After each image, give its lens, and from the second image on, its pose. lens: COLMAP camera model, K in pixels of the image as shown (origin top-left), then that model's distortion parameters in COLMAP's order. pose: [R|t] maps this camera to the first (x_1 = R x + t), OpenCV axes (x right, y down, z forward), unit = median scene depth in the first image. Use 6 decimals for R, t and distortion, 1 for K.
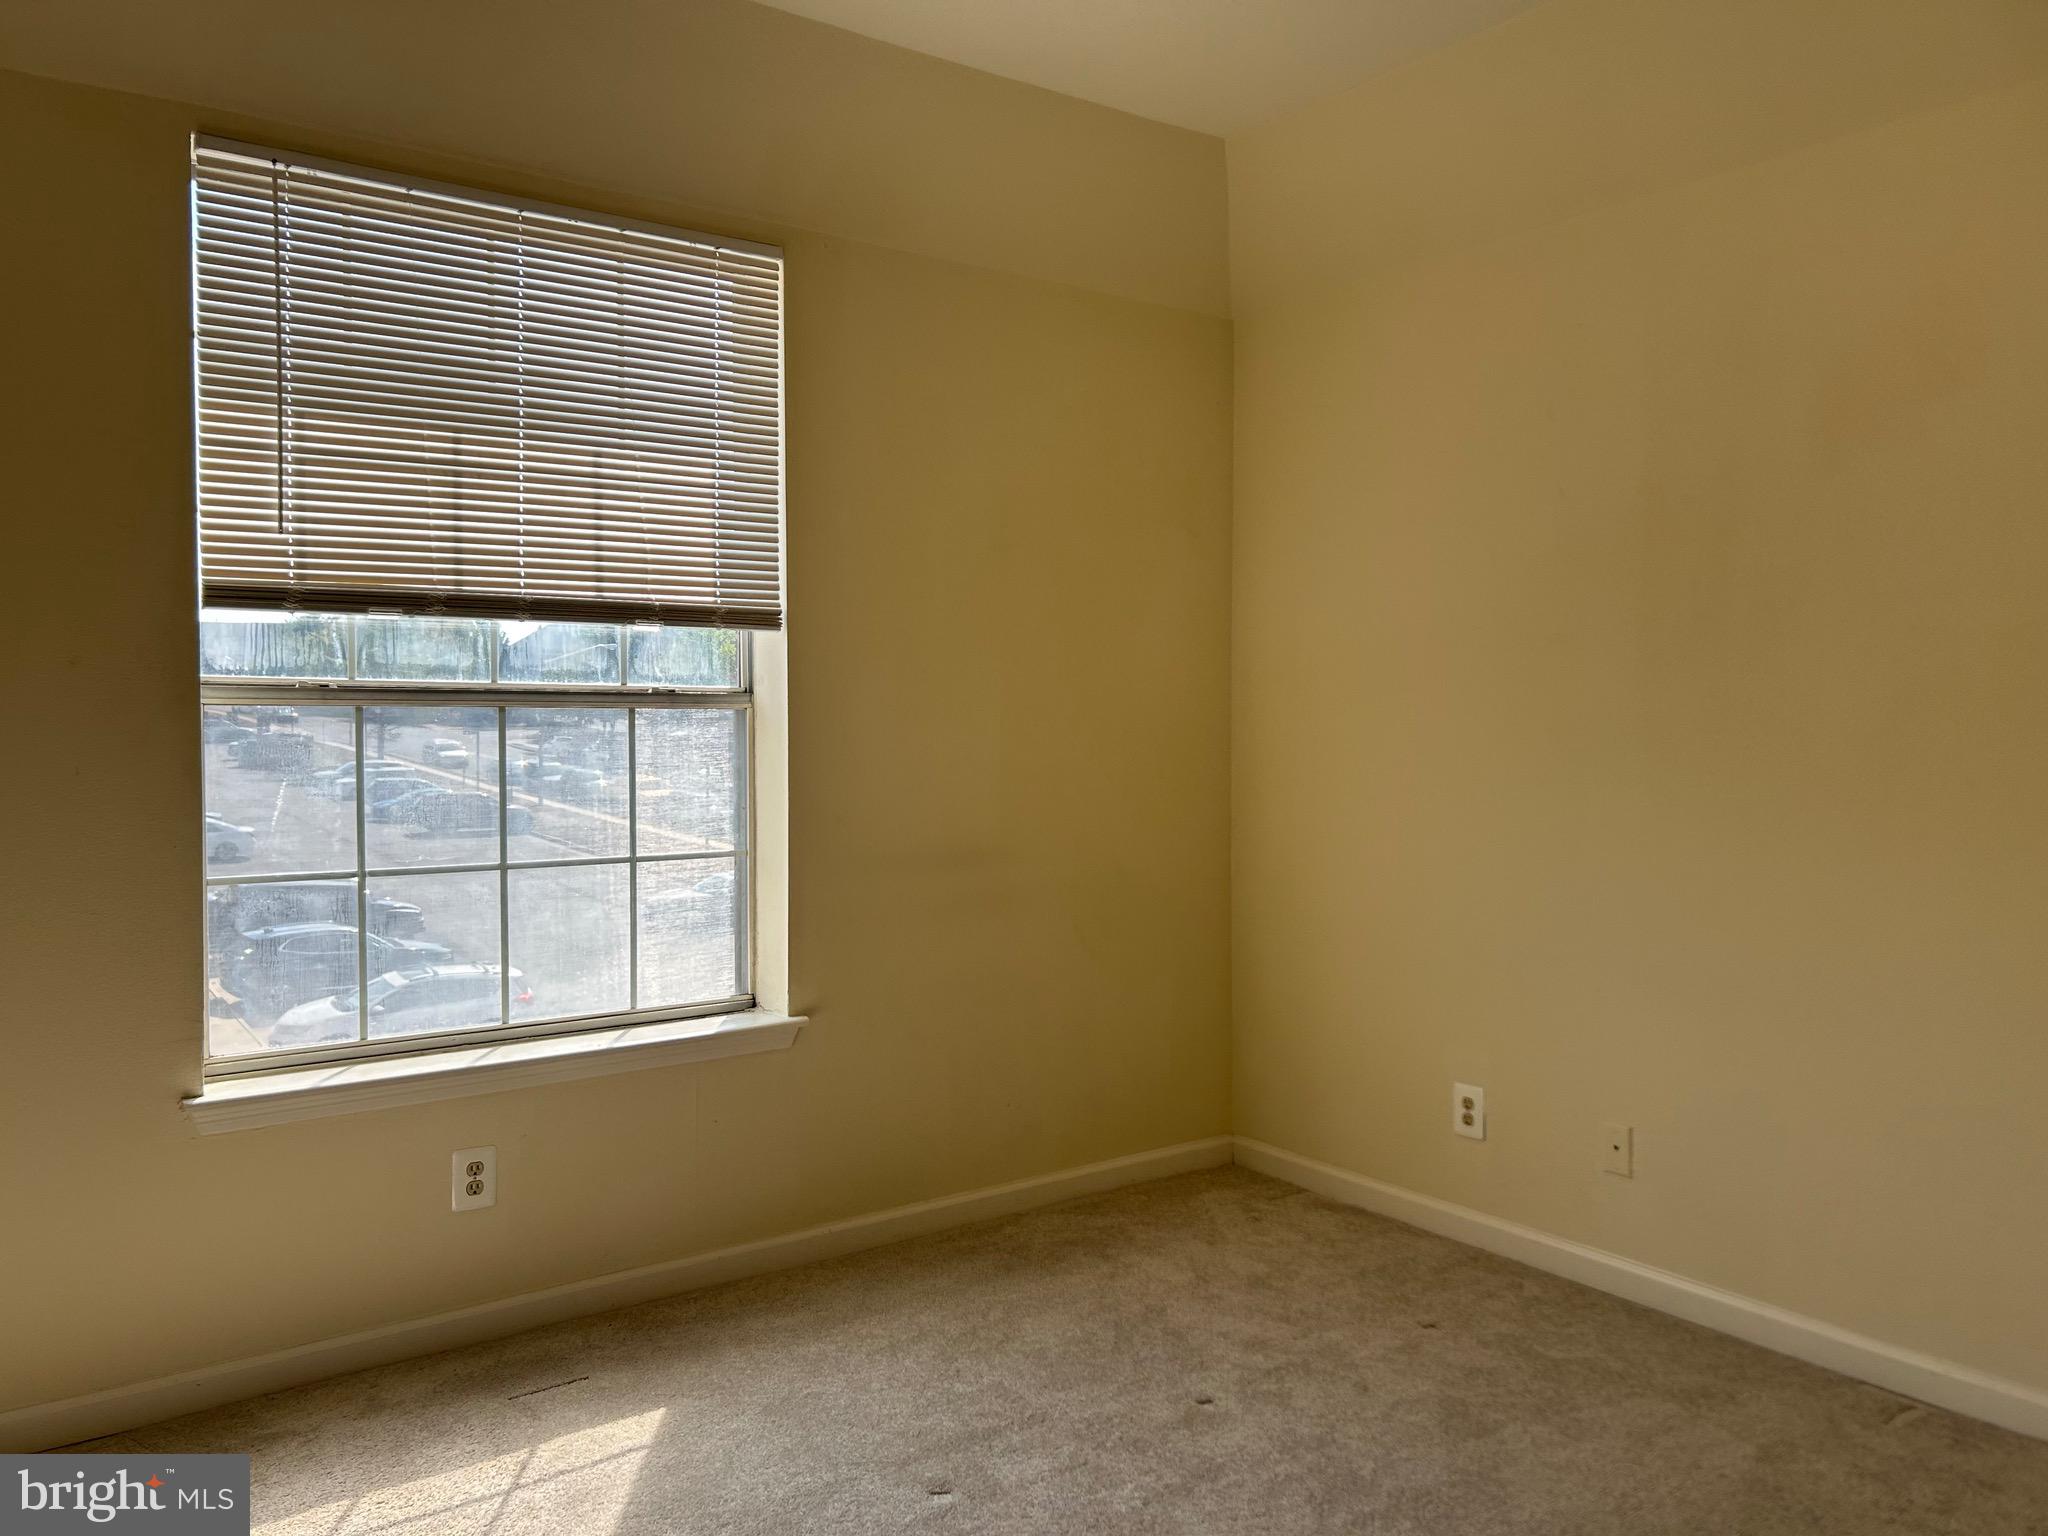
lens RADIAL K [[1547.6, 0, 1025.4], [0, 1547.6, 776.3], [0, 0, 1]] dist [-0.005144, -0.000560]
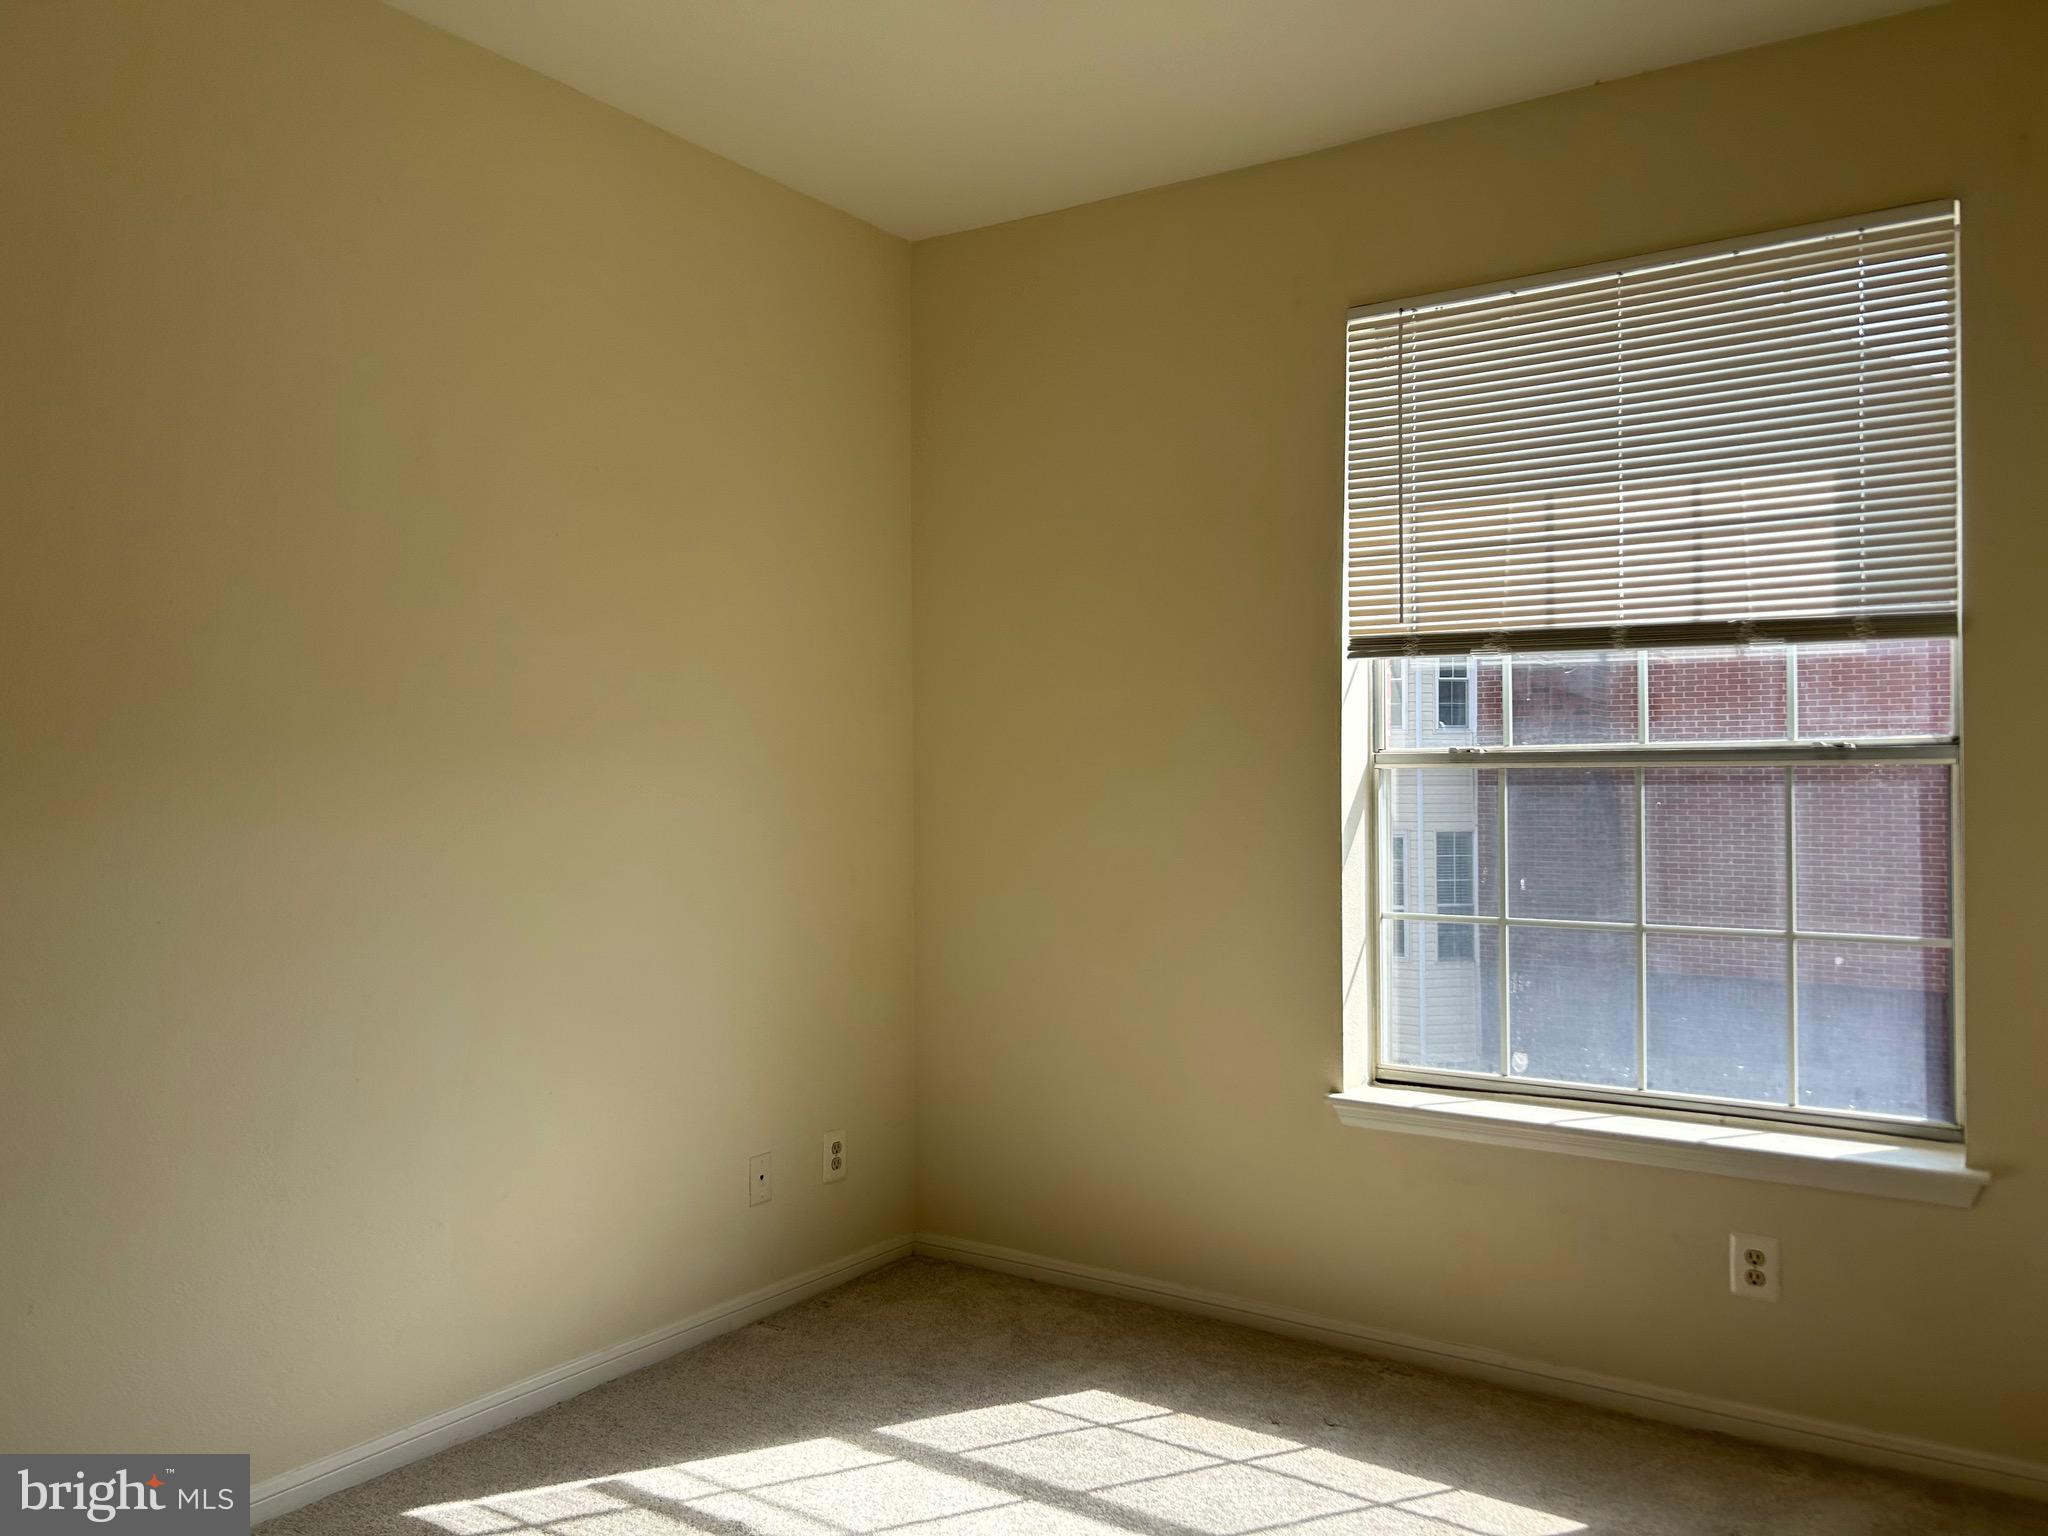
lens RADIAL K [[1547.6, 0, 1025.8], [0, 1547.6, 762.7], [0, 0, 1]] dist [-0.005144, -0.000560]
pose [[0.356682, -0.012261, -0.934146, 0.471883], [-0.034271, 0.999069, -0.026199, -0.010480], [0.933597, 0.041359, 0.355929, 0.298758]]
